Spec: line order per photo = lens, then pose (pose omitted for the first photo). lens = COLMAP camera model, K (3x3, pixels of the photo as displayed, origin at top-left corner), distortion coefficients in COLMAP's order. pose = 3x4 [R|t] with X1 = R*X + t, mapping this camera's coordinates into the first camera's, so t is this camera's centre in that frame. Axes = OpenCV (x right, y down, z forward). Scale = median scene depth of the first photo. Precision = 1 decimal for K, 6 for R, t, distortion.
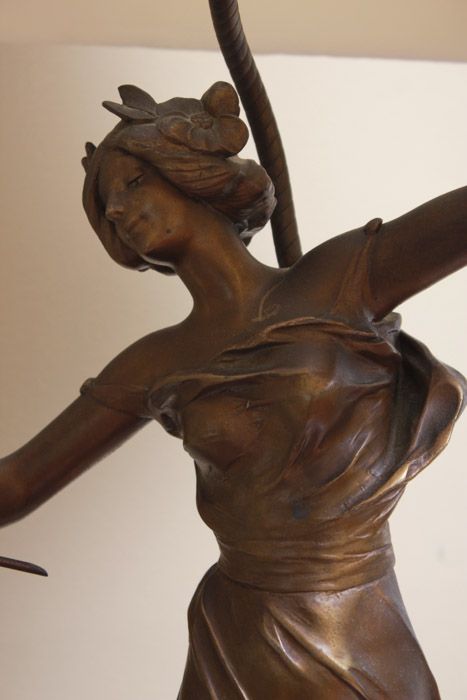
lens RADIAL K [[1659.6, 0, 234.5], [0, 1659.6, 345.6], [0, 0, 1]] dist [0.078731, 0.000000]
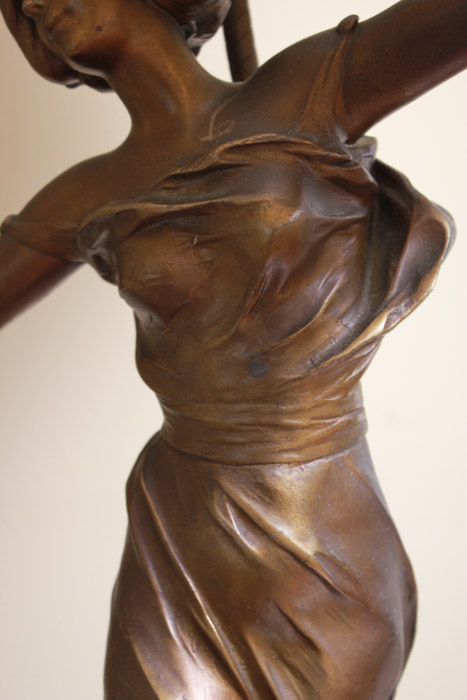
lens RADIAL K [[1434.2, 0, 231.5], [0, 1434.2, 352.6], [0, 0, 1]] dist [0.032873, 0.000000]
pose [[0.999569, 0.000265, 0.029367, 0.004910], [-0.002513, 0.997064, 0.076525, 0.035851], [-0.029261, -0.076566, 0.996635, 0.276547]]
